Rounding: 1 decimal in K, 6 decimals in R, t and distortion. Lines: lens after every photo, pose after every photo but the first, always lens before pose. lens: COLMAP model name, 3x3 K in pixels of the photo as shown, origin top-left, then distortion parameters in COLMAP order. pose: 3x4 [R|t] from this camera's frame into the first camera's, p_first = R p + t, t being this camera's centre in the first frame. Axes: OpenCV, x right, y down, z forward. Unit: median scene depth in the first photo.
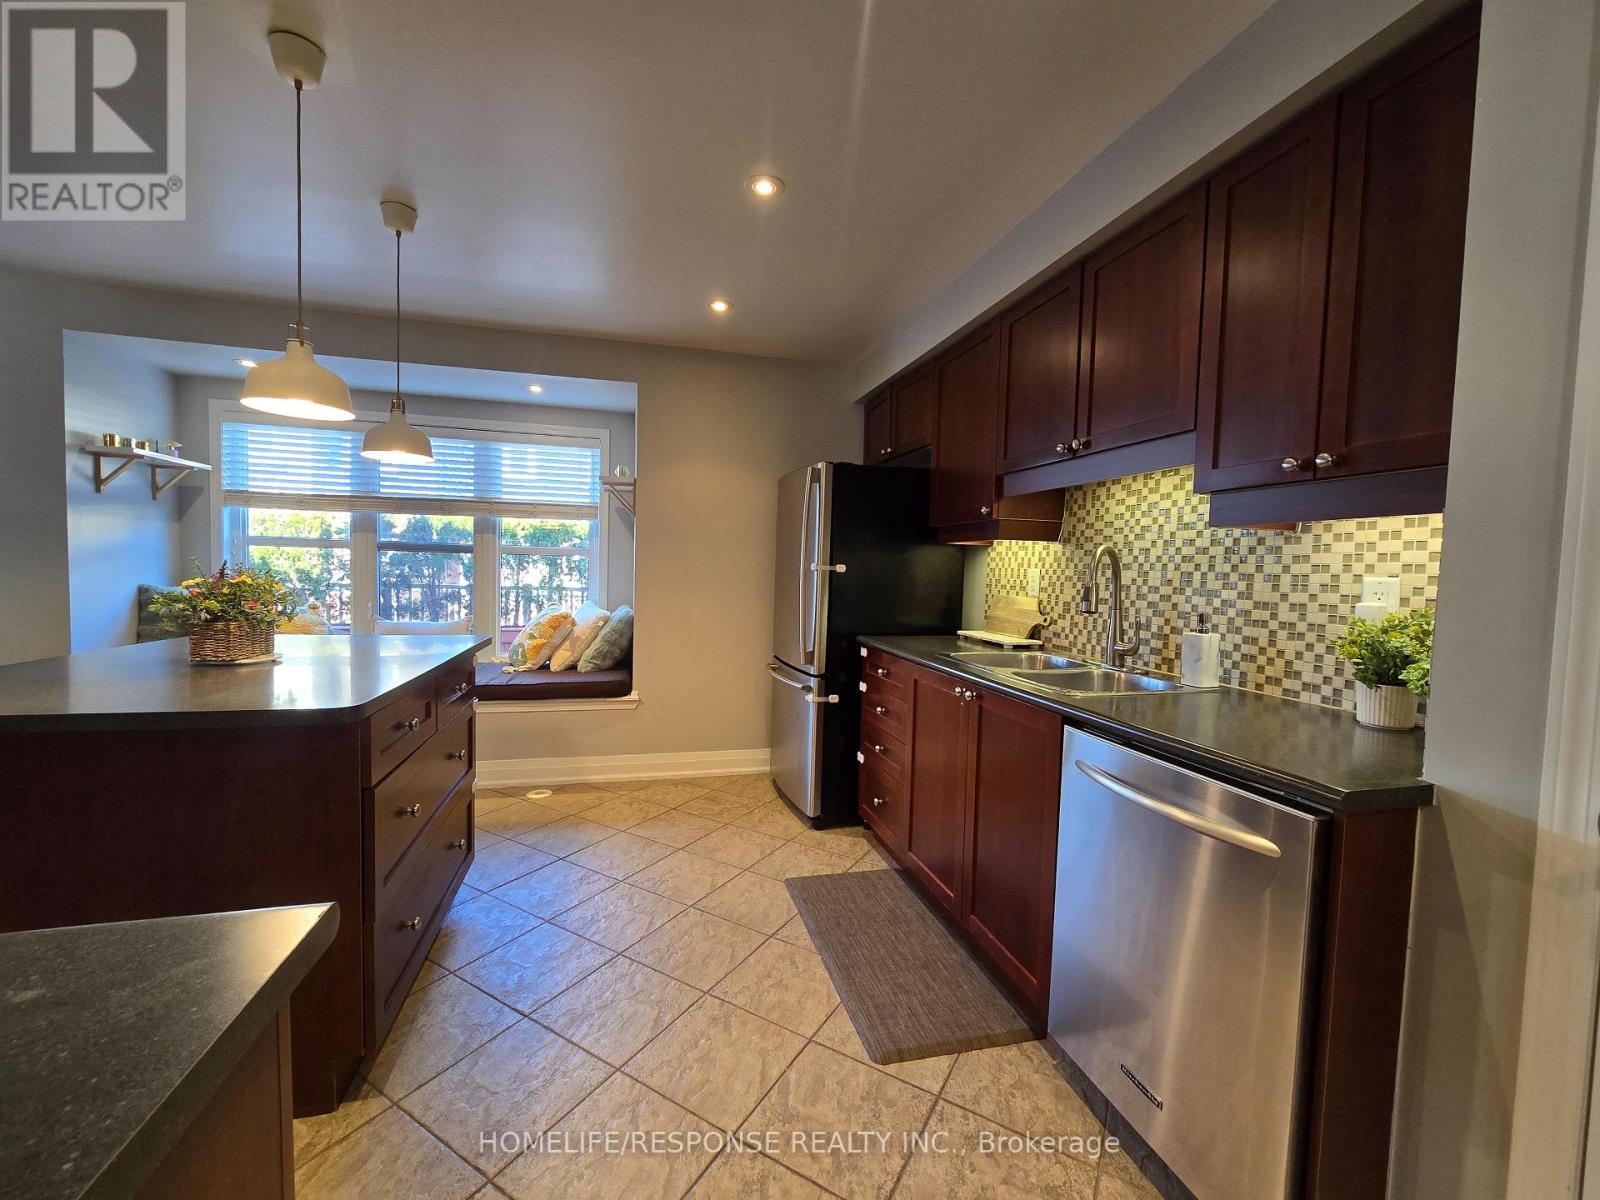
lens RADIAL K [[654.4, 0, 792.3], [0, 654.4, 601.2], [0, 0, 1]] dist [-0.002924, -0.000530]
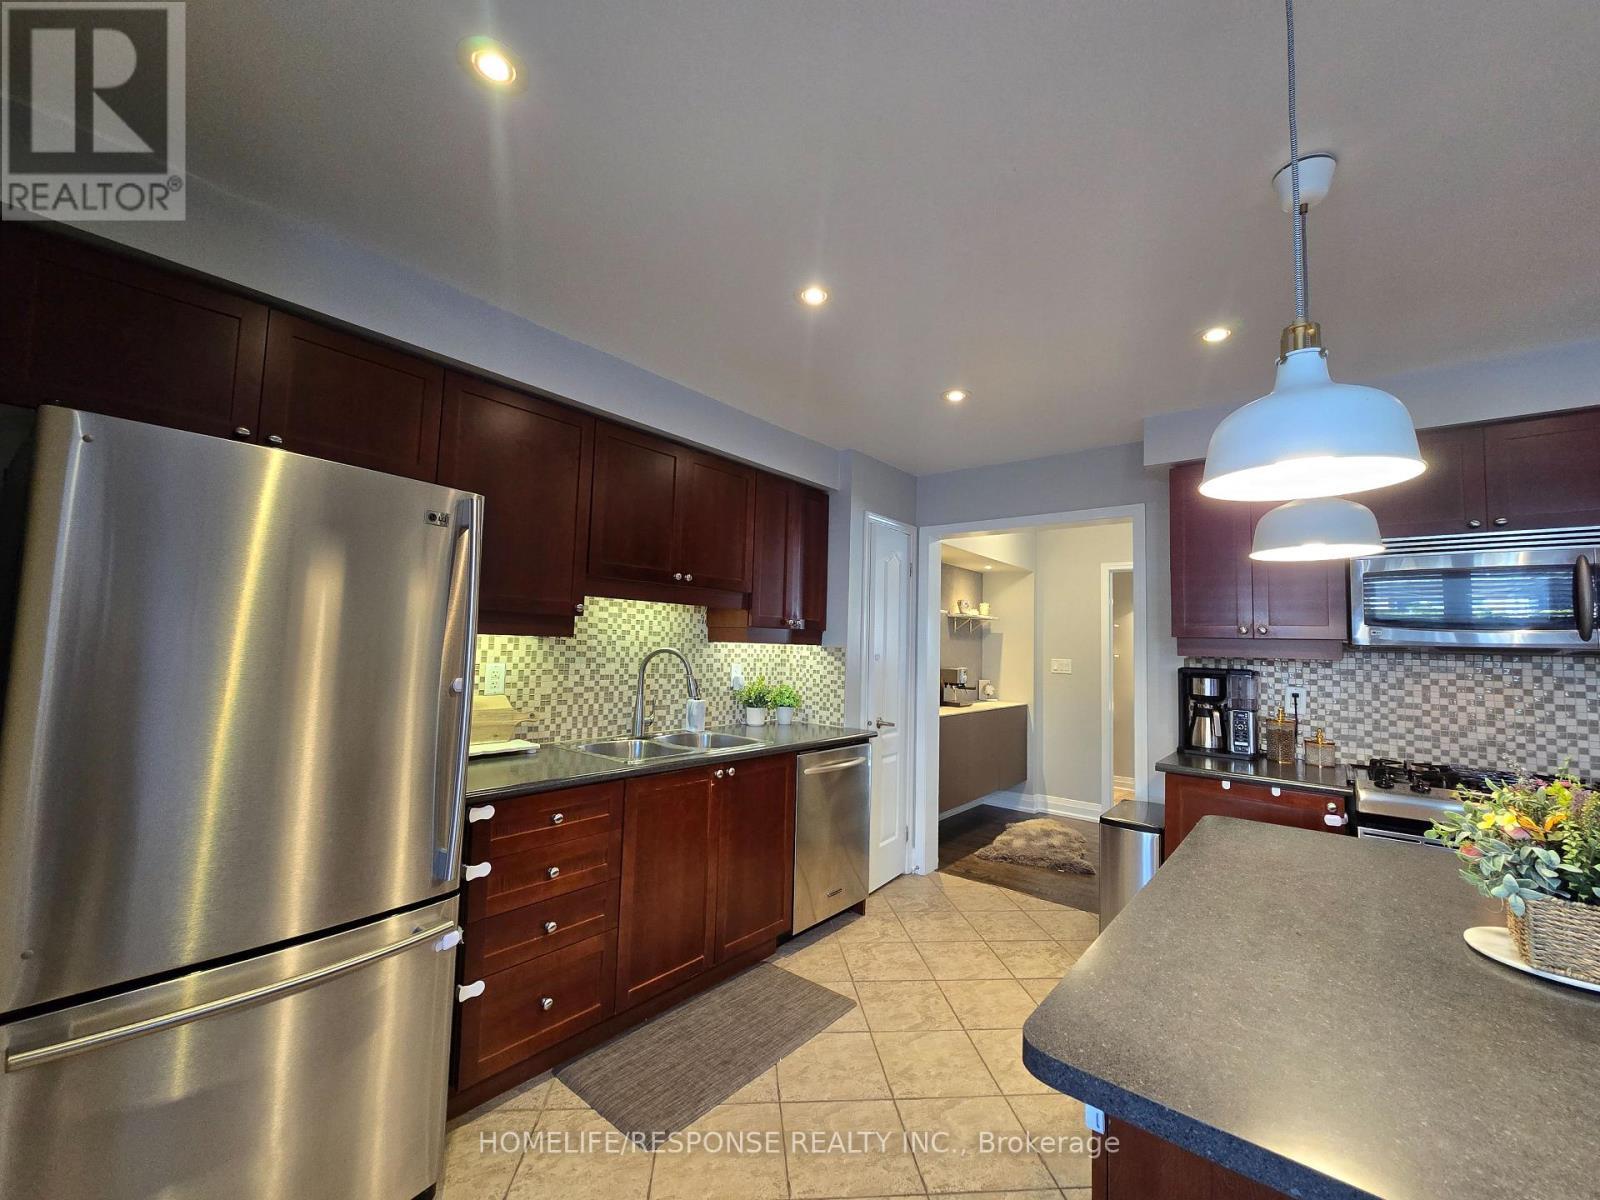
lens RADIAL K [[654.4, 0, 792.9], [0, 654.4, 591.7], [0, 0, 1]] dist [-0.002924, -0.000530]
pose [[-0.589643, 0.017716, 0.807469, -0.759648], [-0.007286, 0.999602, -0.027252, -0.157900], [-0.807631, -0.021952, -0.589280, 1.495363]]
